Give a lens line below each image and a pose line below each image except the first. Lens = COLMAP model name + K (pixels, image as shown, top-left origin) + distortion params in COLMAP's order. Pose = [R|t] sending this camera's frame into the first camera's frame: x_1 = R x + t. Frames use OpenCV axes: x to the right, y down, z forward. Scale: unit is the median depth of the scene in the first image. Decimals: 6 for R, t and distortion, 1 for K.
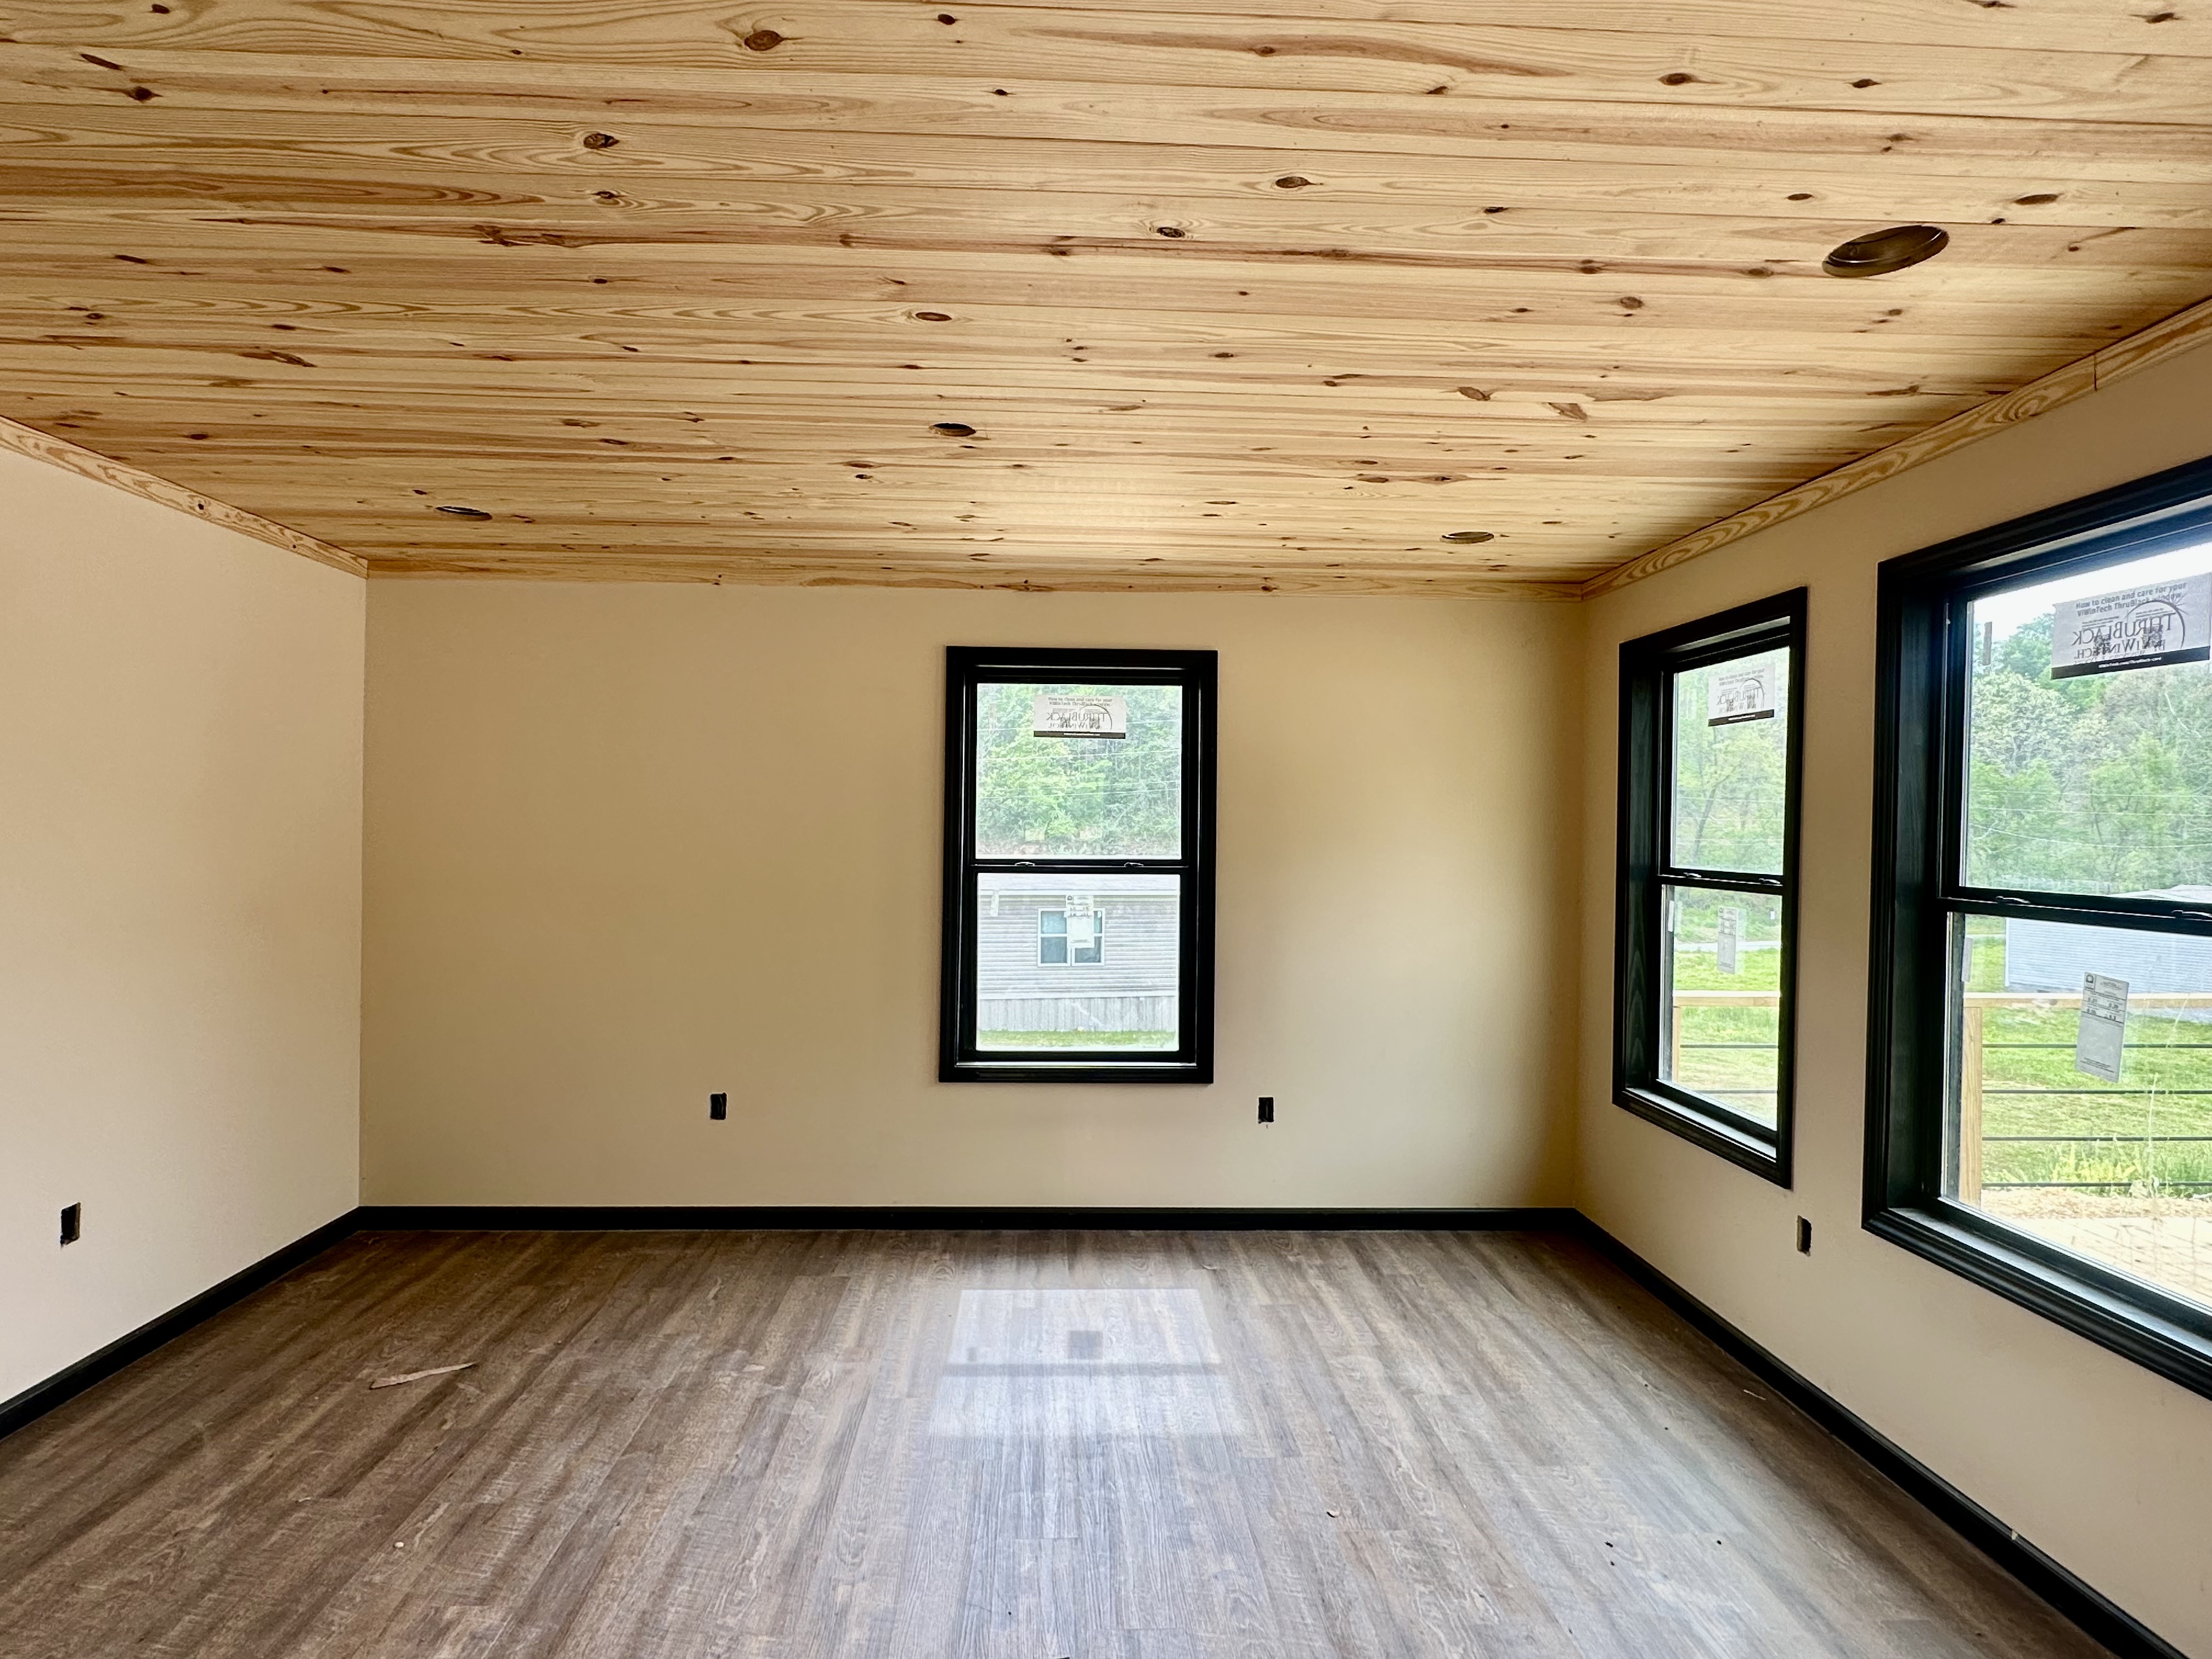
lens RADIAL K [[1198.4, 0, 1093.2], [0, 1198.4, 835.2], [0, 0, 1]] dist [-0.007617, 0.000318]
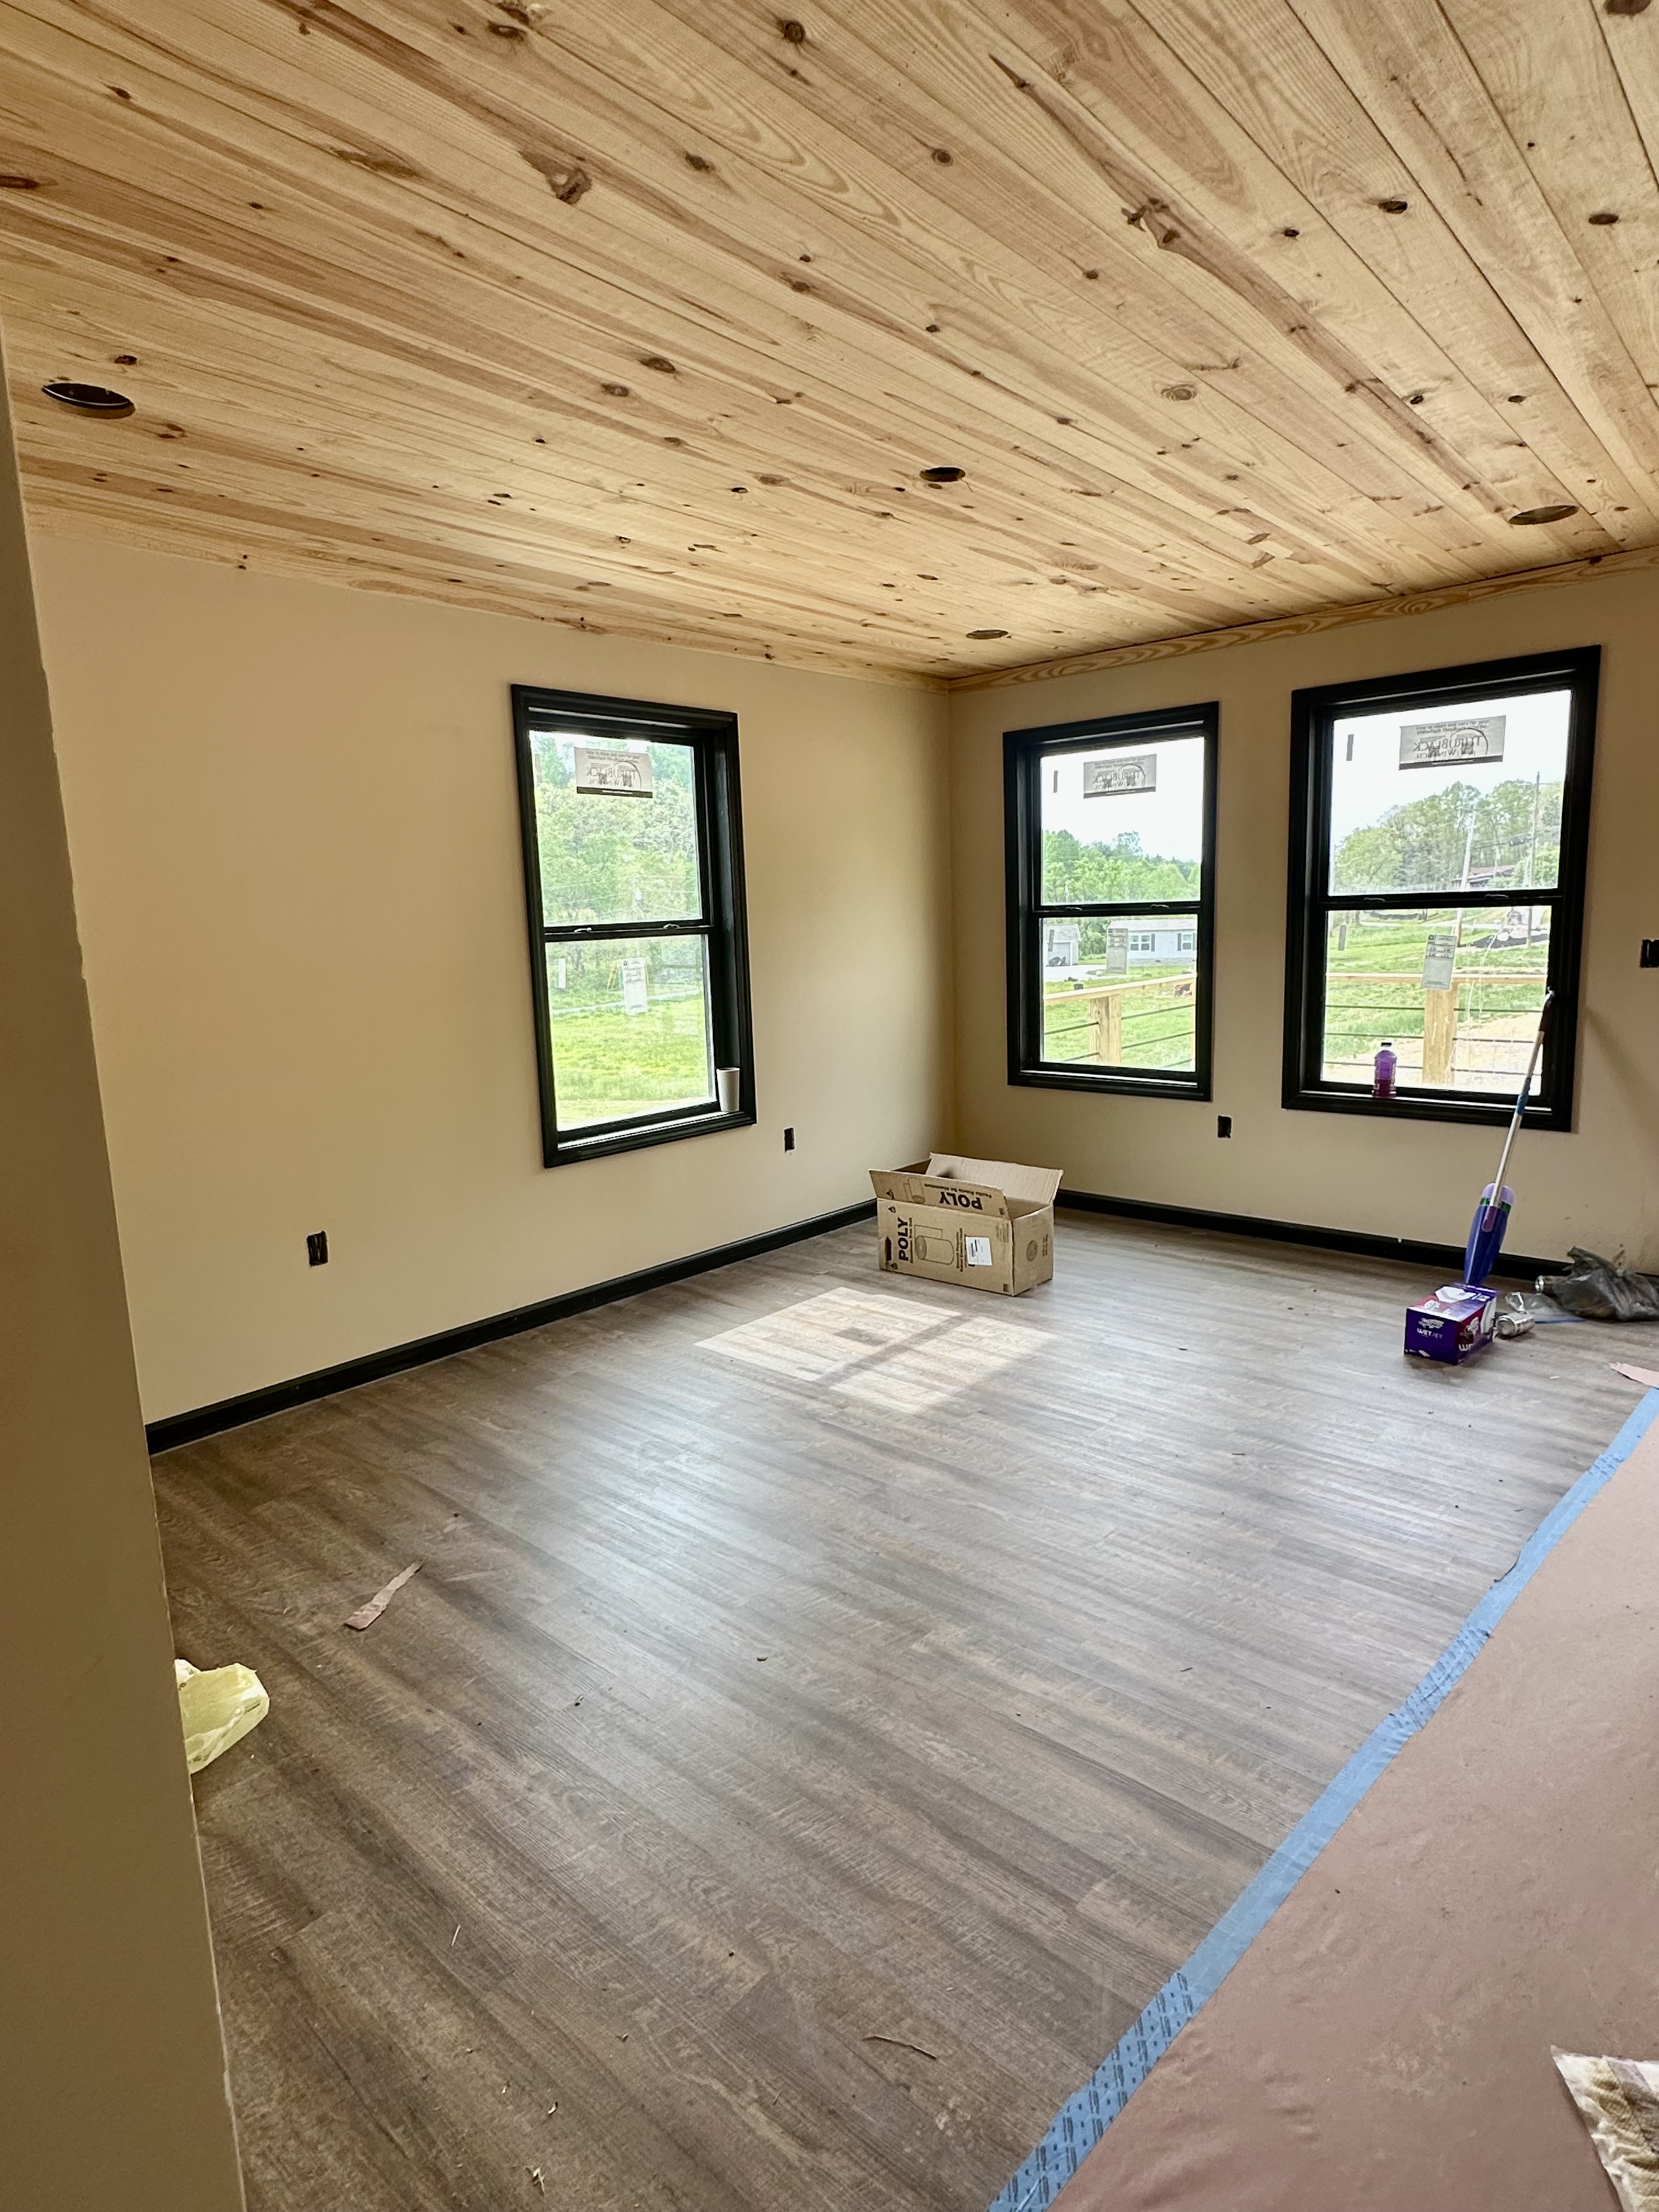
lens RADIAL K [[1198.4, 0, 829.5], [0, 1198.4, 1106.0], [0, 0, 1]] dist [-0.007617, 0.000318]
pose [[0.693903, -0.151928, 0.703859, -0.799840], [0.048521, 0.985132, 0.164806, 0.018606], [-0.718432, -0.080207, 0.690957, 0.253743]]
